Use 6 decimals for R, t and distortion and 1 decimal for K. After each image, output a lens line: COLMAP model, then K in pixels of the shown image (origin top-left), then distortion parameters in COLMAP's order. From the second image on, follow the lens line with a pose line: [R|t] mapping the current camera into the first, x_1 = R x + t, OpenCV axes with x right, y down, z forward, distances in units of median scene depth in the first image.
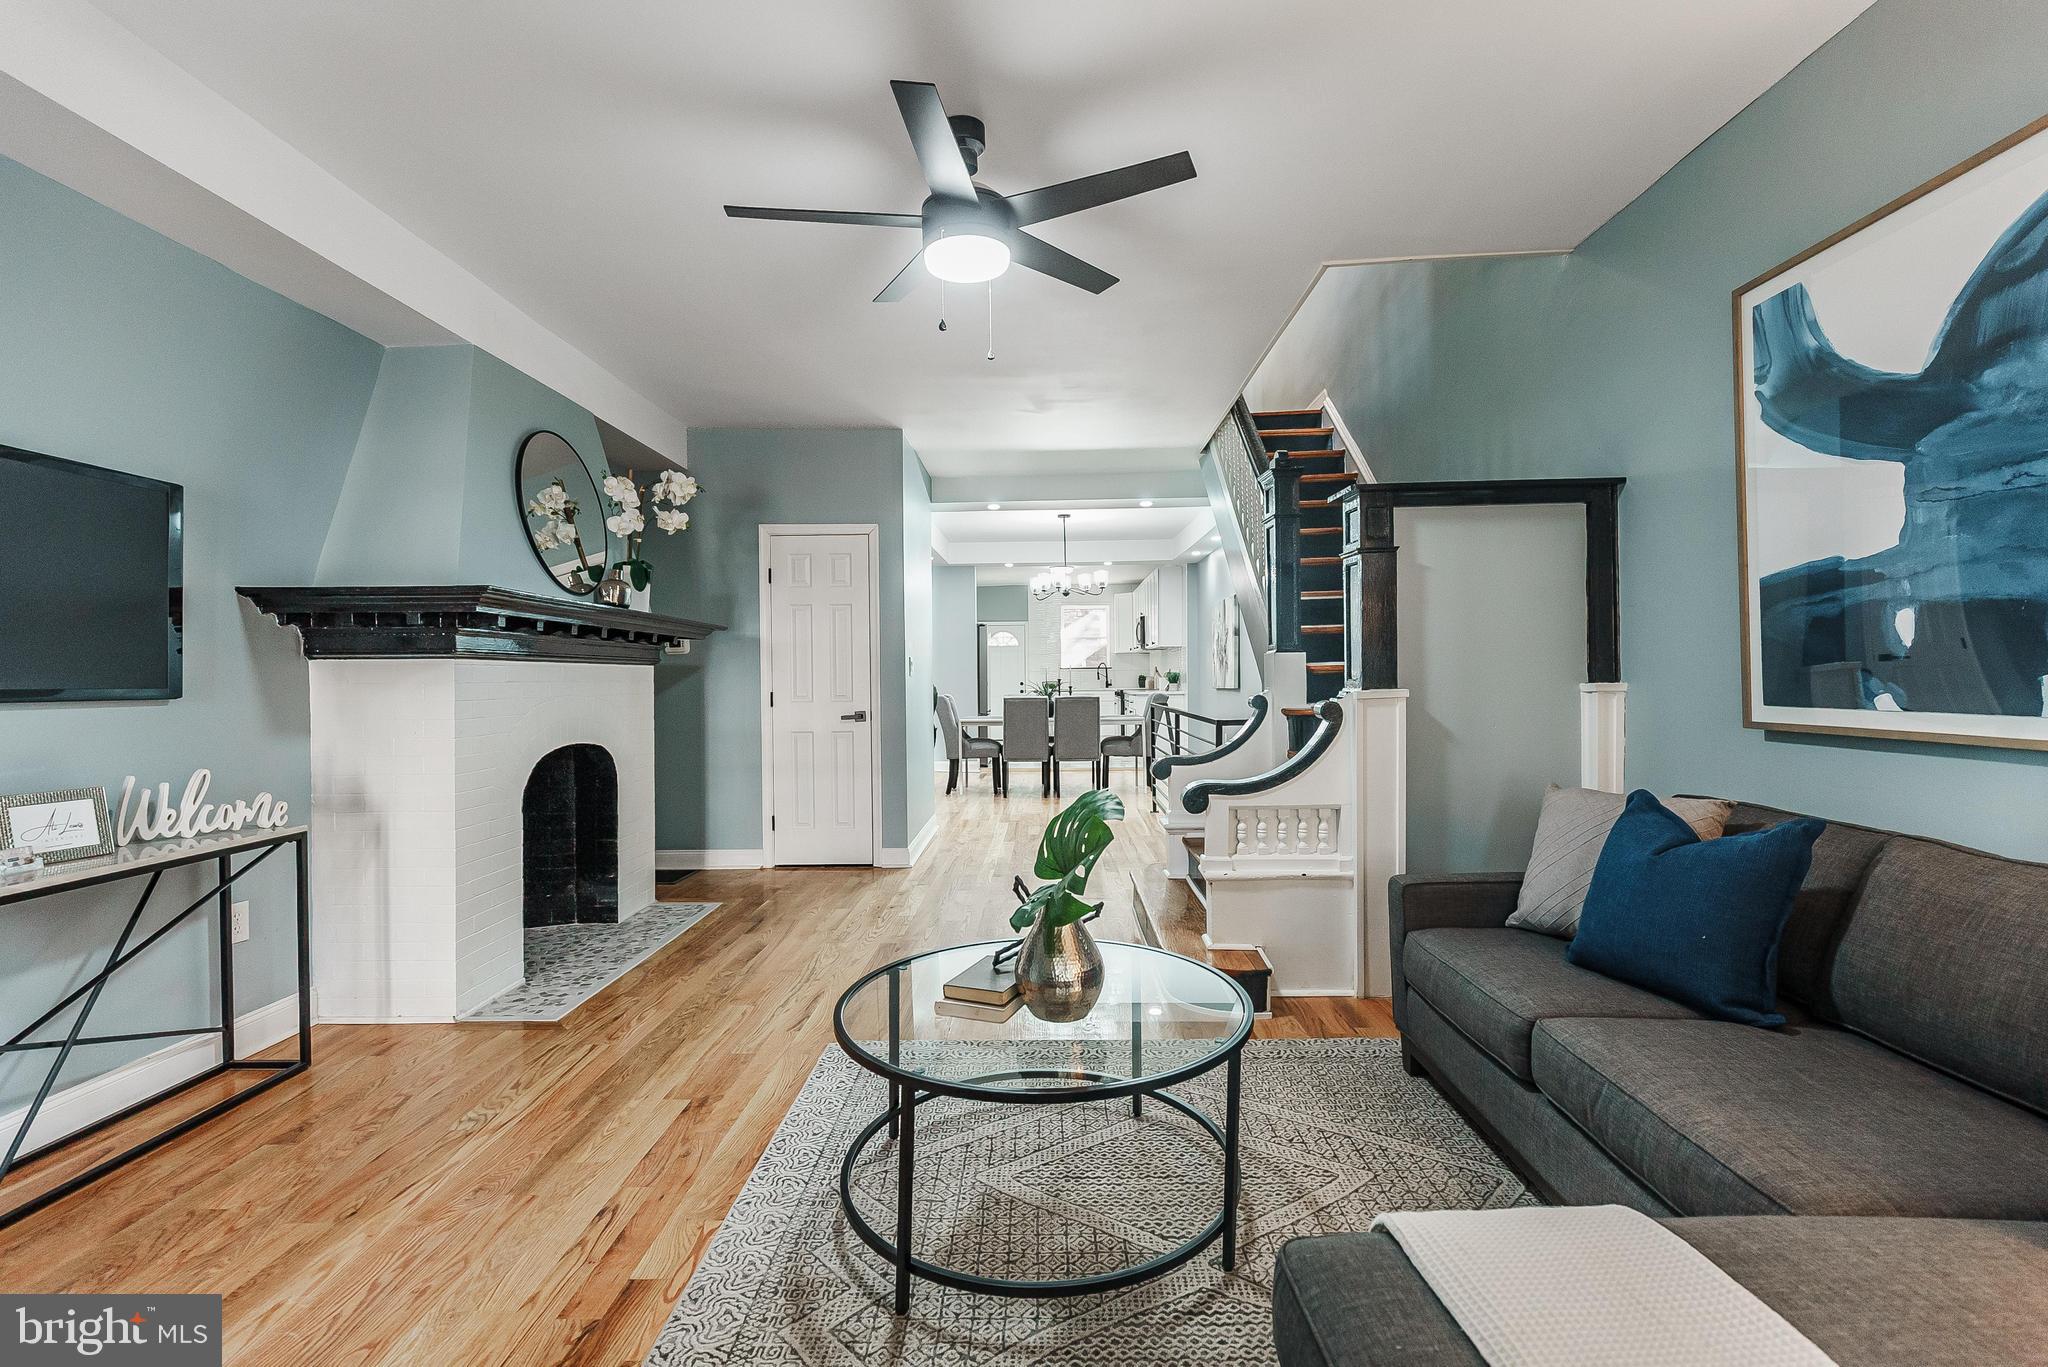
lens RADIAL K [[915.6, 0, 1029.2], [0, 915.6, 680.5], [0, 0, 1]] dist [0.000342, -0.000660]
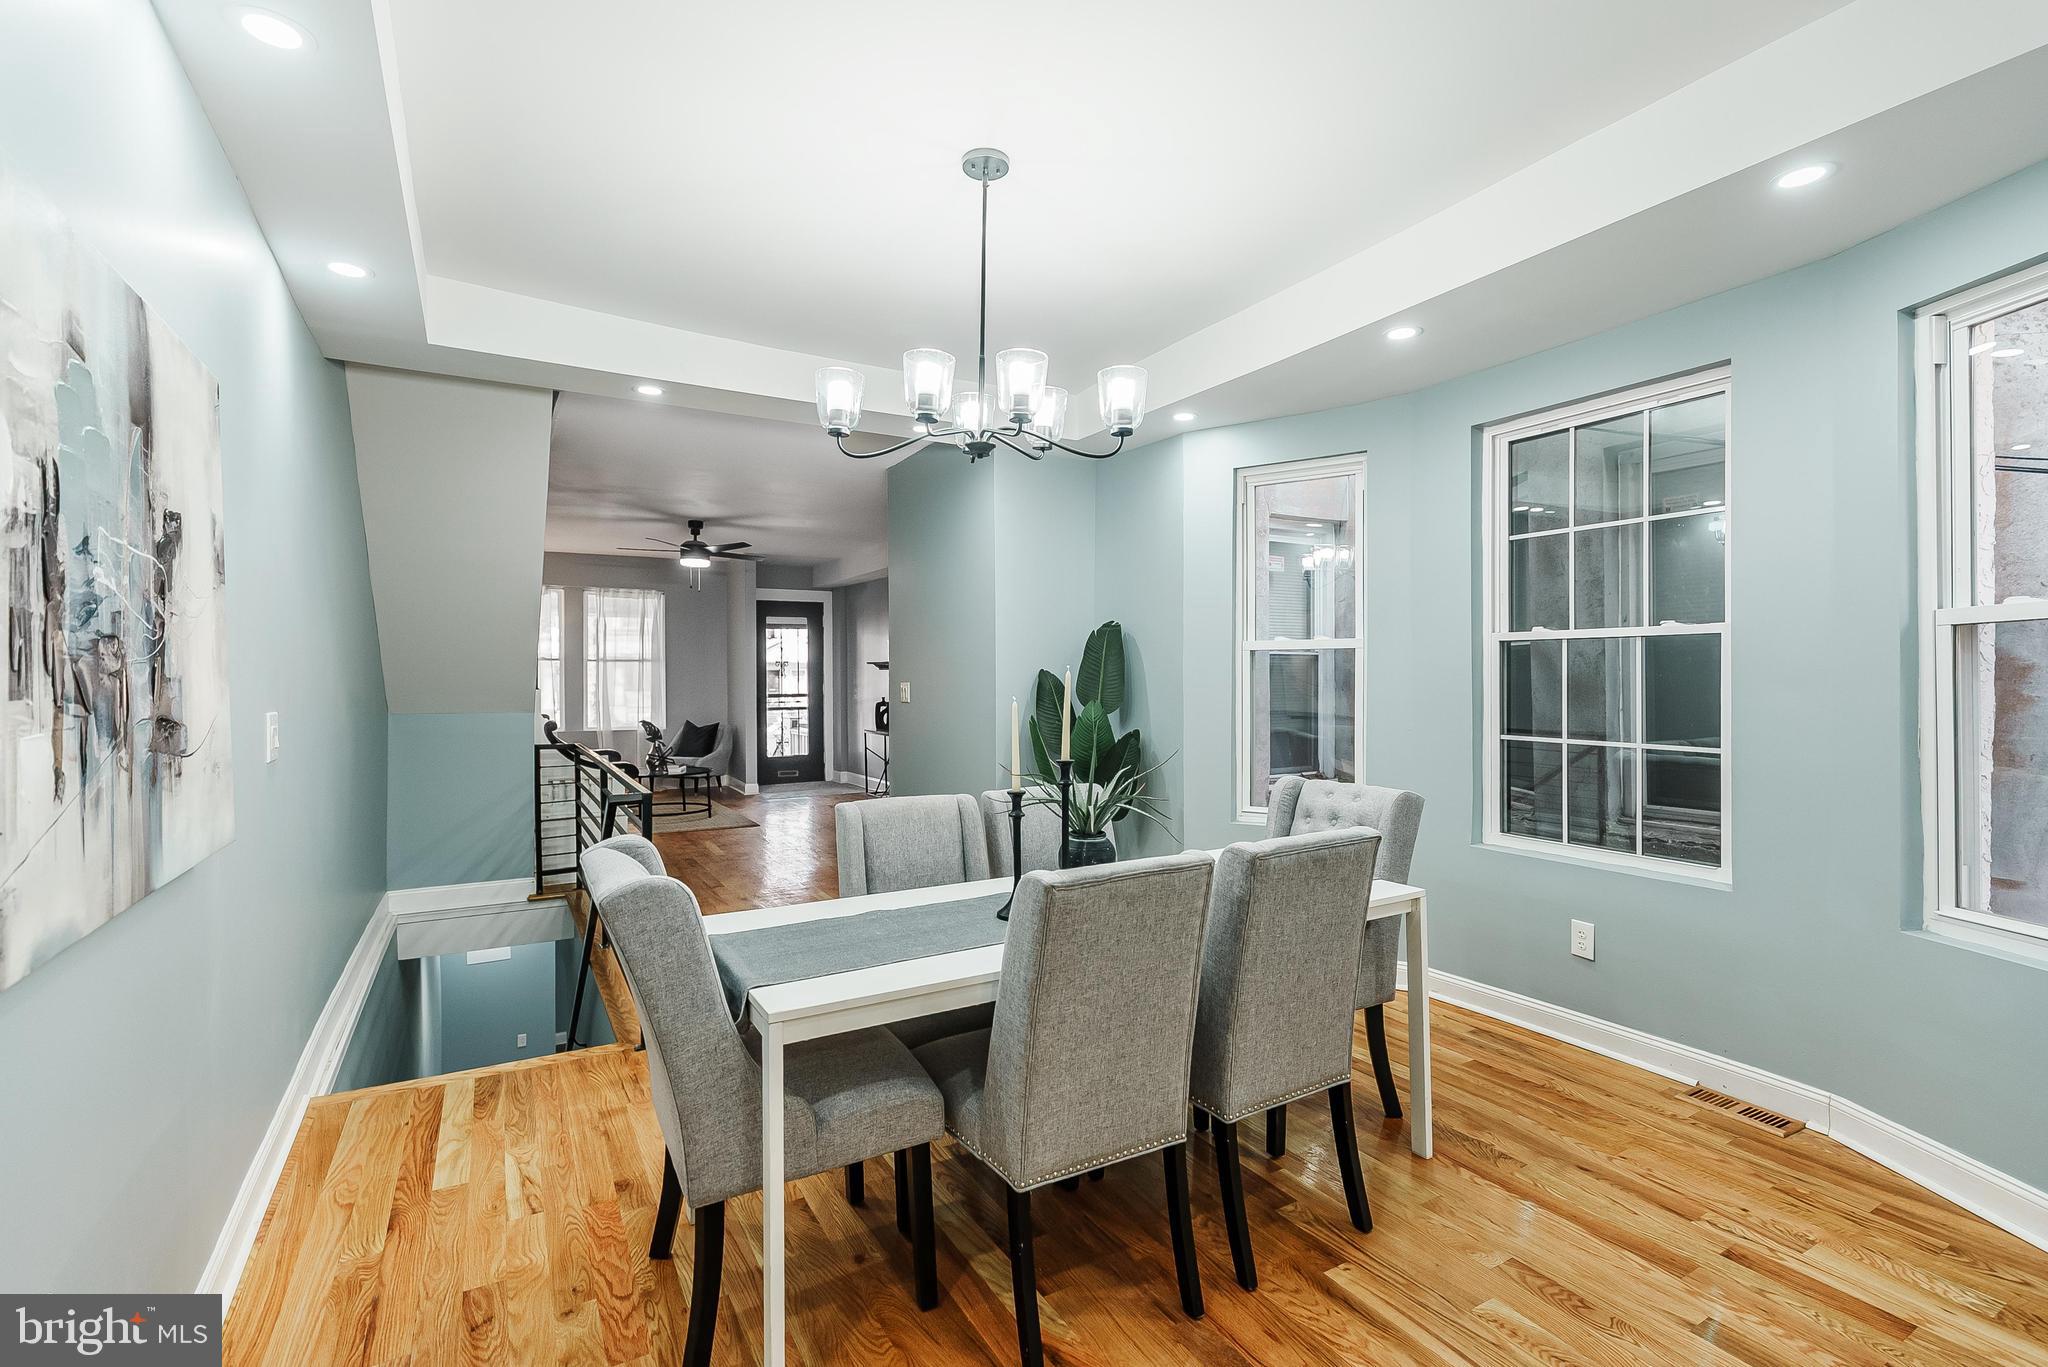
lens RADIAL K [[927.0, 0, 1034.2], [0, 927.0, 676.0], [0, 0, 1]] dist [0.003843, -0.000841]
pose [[-0.852384, 0.016442, -0.522657, 0.361012], [0.011835, 0.999856, 0.012152, -0.058335], [0.522782, 0.004172, -0.852456, 2.565003]]
